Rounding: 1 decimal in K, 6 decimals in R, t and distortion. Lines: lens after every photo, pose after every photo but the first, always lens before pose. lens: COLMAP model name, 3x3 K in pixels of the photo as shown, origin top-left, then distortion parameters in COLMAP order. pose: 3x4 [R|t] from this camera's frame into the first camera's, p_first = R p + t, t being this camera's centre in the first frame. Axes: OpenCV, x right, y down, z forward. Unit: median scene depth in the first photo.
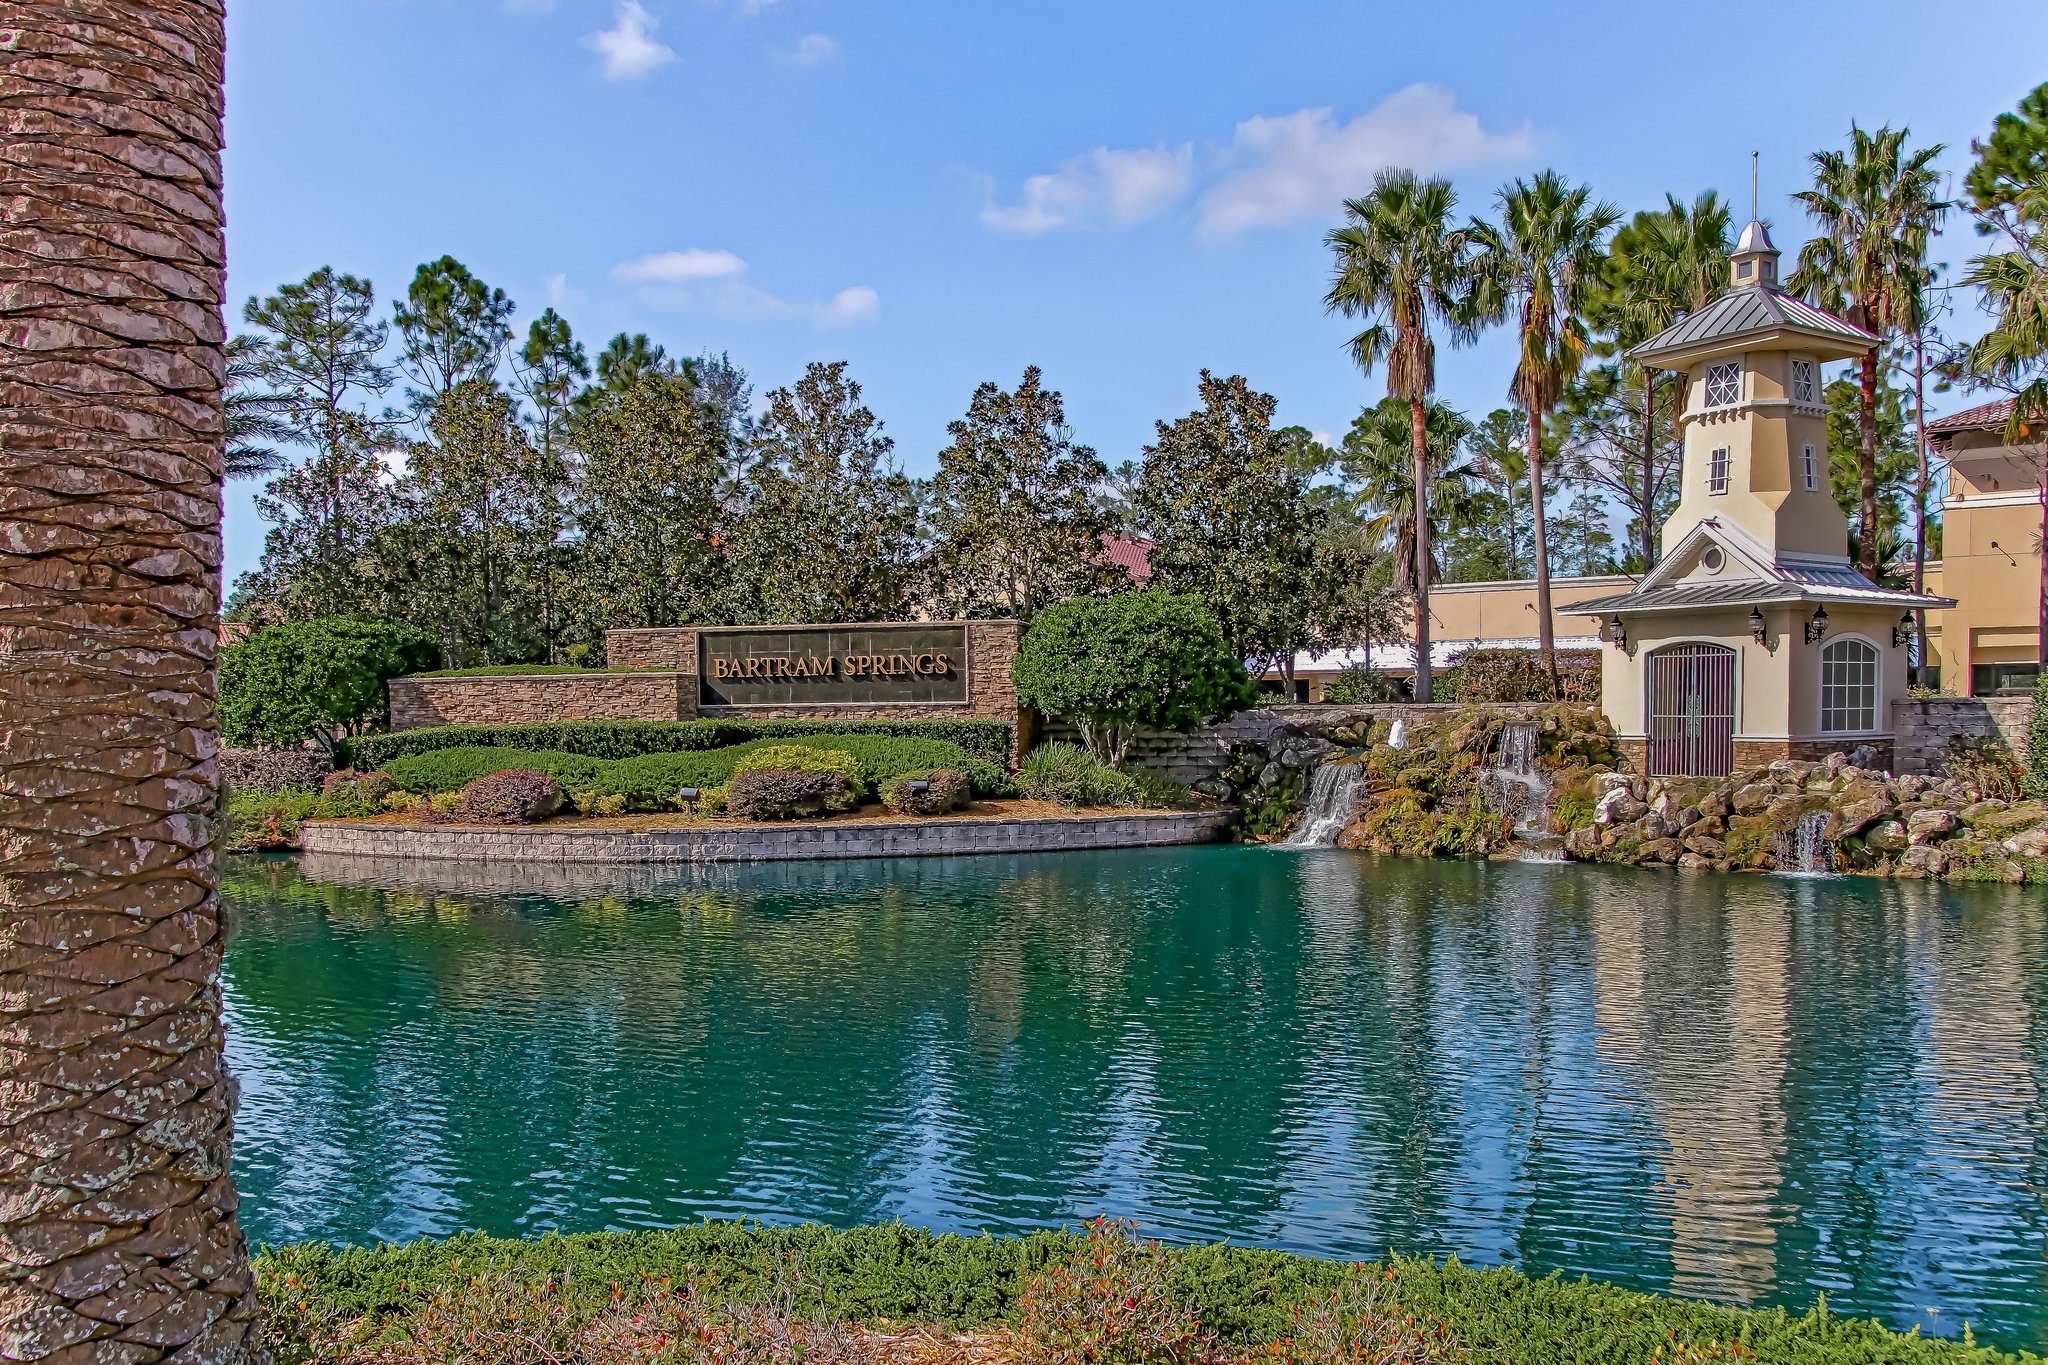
lens RADIAL K [[1643.8, 0, 1032.3], [0, 1643.8, 819.2], [0, 0, 1]] dist [-0.140277, 0.091738]
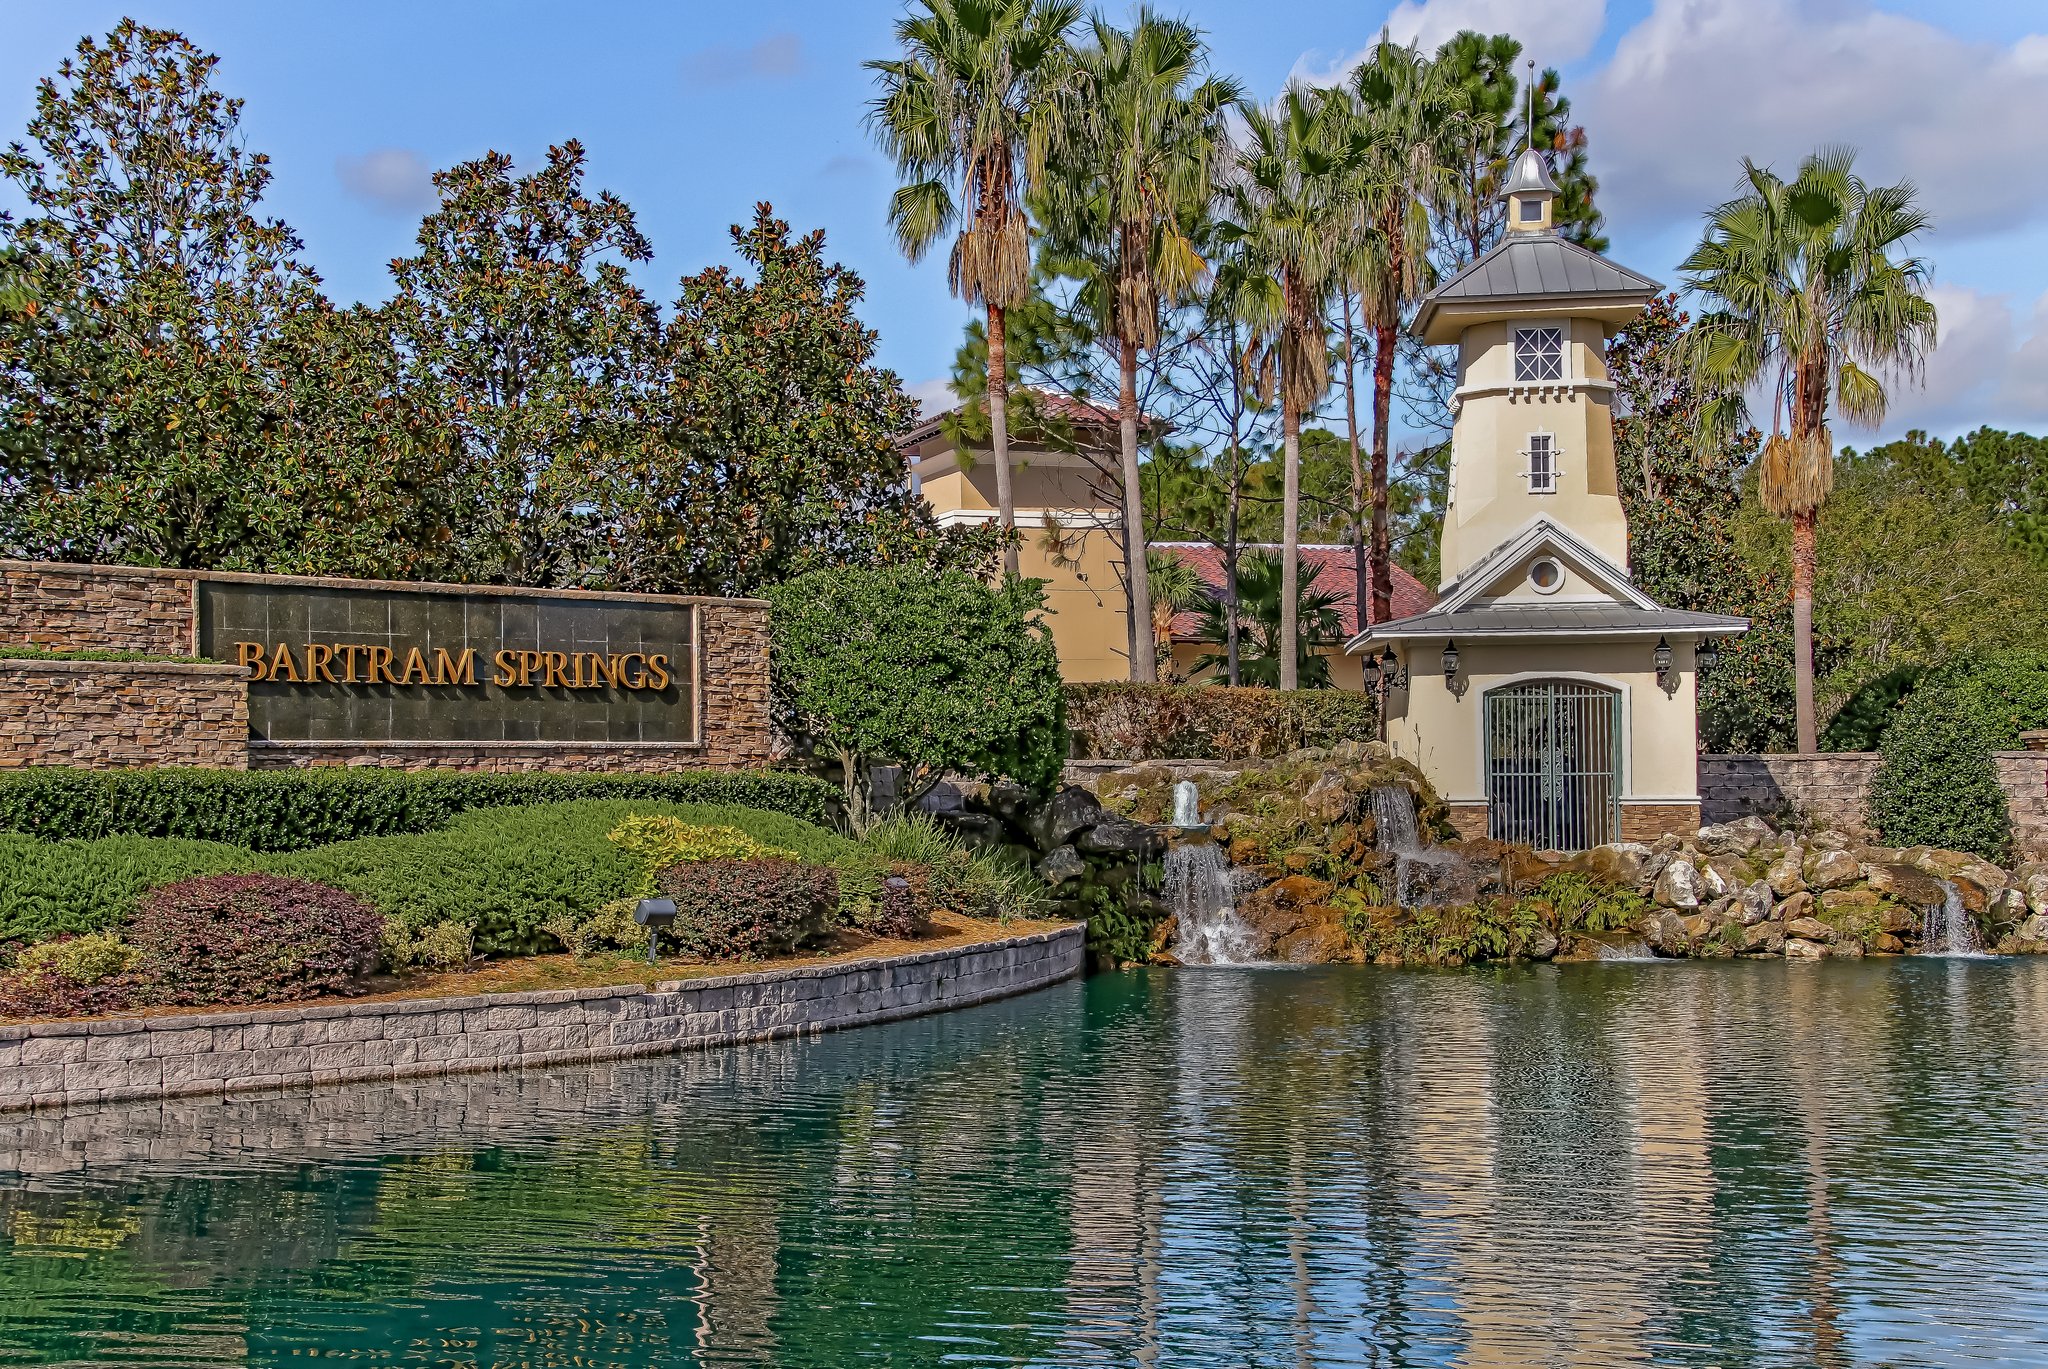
lens RADIAL K [[2800.7, 0, 1024.0], [0, 2800.7, 684.5], [0, 0, 1]] dist [0.180801, 0.005876]
pose [[0.584627, 0.036670, 0.810473, -0.836889], [0.055515, 0.994828, -0.085056, -0.005056], [-0.809401, 0.094719, 0.579567, 0.407928]]
